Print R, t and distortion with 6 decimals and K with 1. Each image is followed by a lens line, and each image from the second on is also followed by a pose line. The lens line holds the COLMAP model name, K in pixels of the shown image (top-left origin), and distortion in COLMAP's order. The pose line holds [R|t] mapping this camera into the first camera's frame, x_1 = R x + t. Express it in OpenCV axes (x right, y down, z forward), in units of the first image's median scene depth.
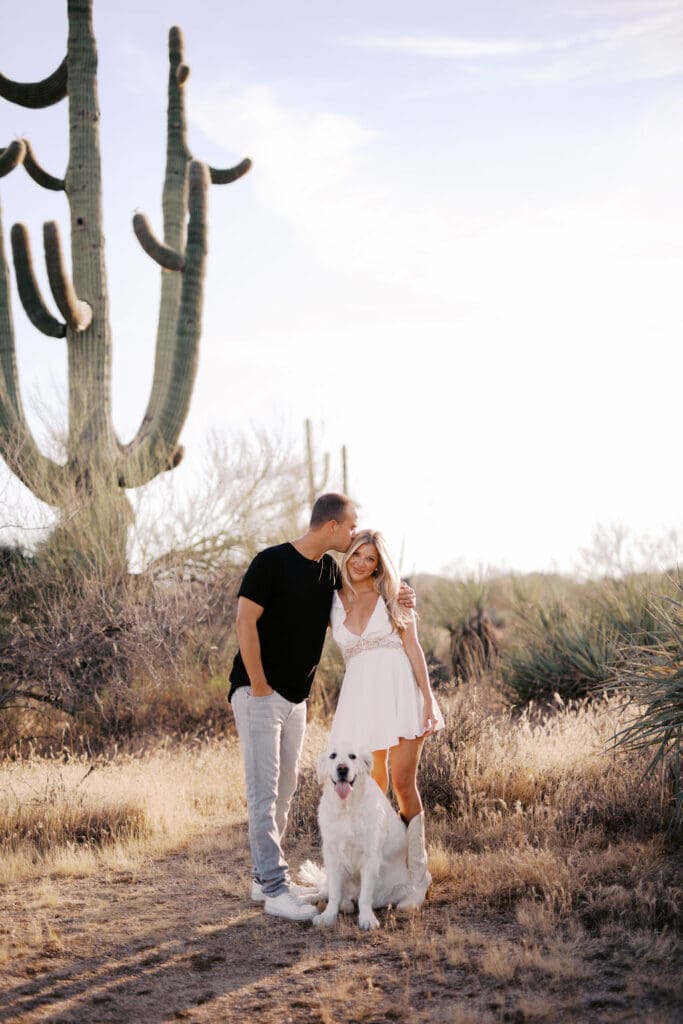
lens RADIAL K [[1522.8, 0, 377.1], [0, 1522.8, 494.1], [0, 0, 1]] dist [0.012084, 0.024094]
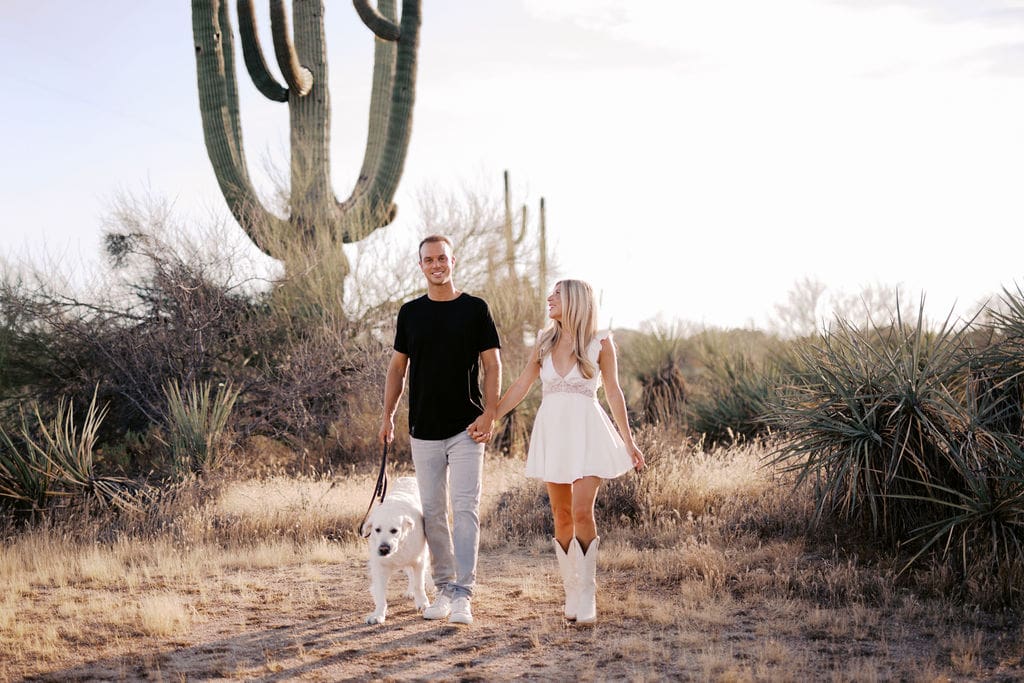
lens RADIAL K [[1610.8, 0, 513.2], [0, 1610.8, 374.2], [0, 0, 1]] dist [0.012329, -0.009983]
pose [[0.999205, 0.015730, -0.036628, -0.001378], [-0.012735, 0.996664, 0.080610, -0.005177], [0.037774, -0.080079, 0.996073, -0.146208]]
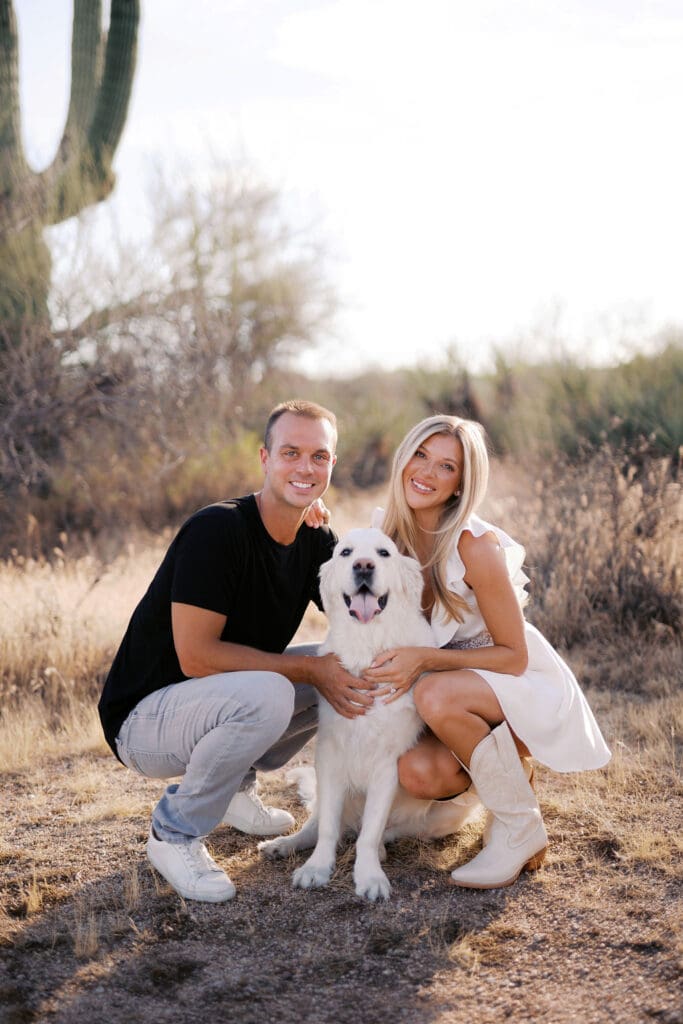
lens RADIAL K [[1522.8, 0, 377.1], [0, 1522.8, 494.1], [0, 0, 1]] dist [0.012084, 0.024094]
pose [[0.994791, -0.020353, 0.099882, -0.079210], [0.007075, 0.991287, 0.131531, 0.032863], [-0.101689, -0.130139, 0.986267, 0.198178]]
